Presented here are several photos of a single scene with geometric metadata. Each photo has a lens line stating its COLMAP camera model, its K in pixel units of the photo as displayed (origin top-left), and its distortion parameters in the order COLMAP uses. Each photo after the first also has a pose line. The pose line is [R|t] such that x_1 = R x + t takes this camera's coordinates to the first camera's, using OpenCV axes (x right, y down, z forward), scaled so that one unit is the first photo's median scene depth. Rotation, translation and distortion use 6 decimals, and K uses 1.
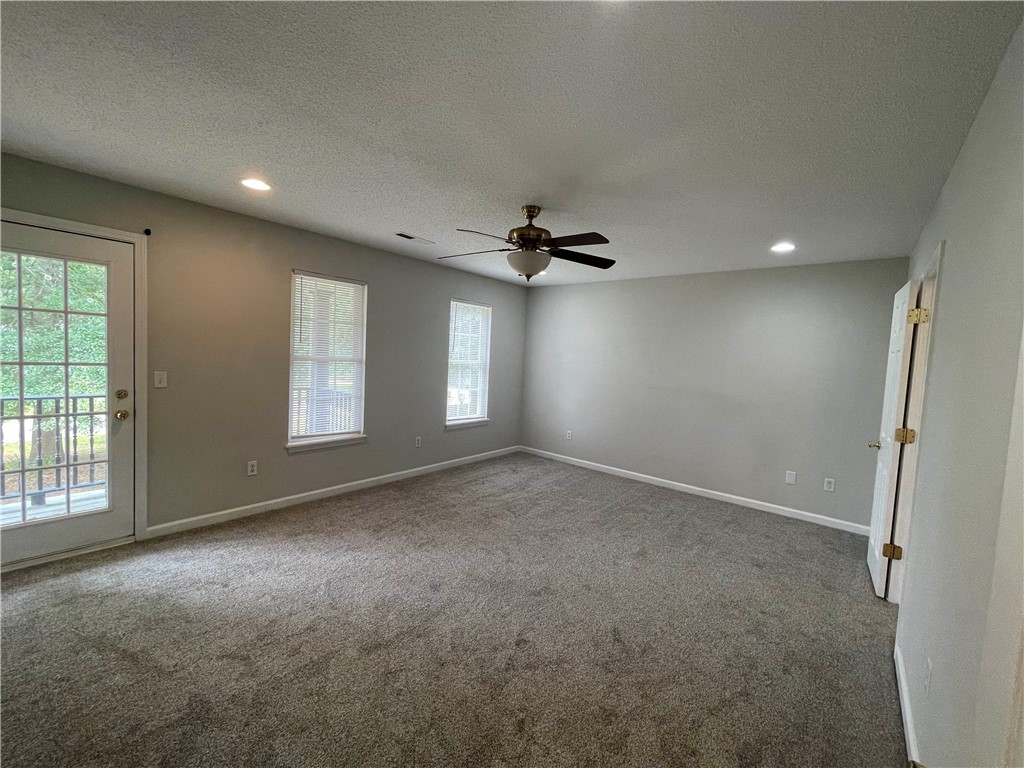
lens RADIAL K [[412.8, 0, 504.6], [0, 412.8, 383.9], [0, 0, 1]] dist [-0.000581, 0.002195]
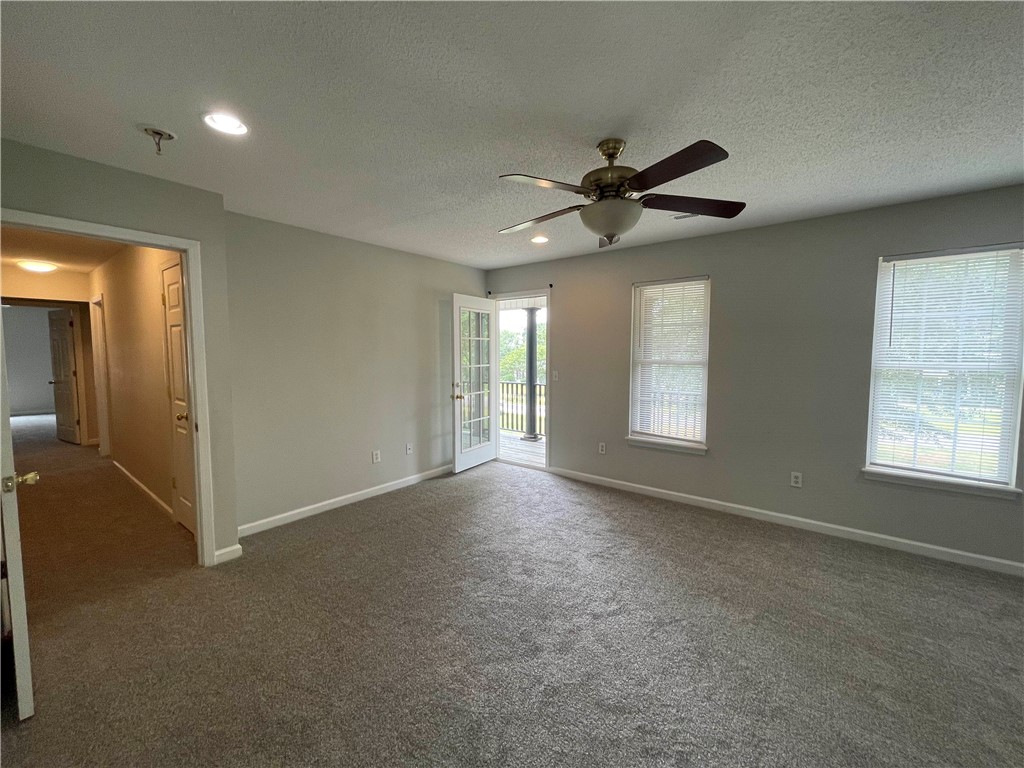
lens RADIAL K [[412.8, 0, 511.6], [0, 412.8, 390.2], [0, 0, 1]] dist [-0.000581, 0.002195]
pose [[0.034064, 0.058566, -0.997702, 0.565109], [-0.059424, 0.996634, 0.056475, -0.026828], [0.997651, 0.057364, 0.037429, 0.579462]]
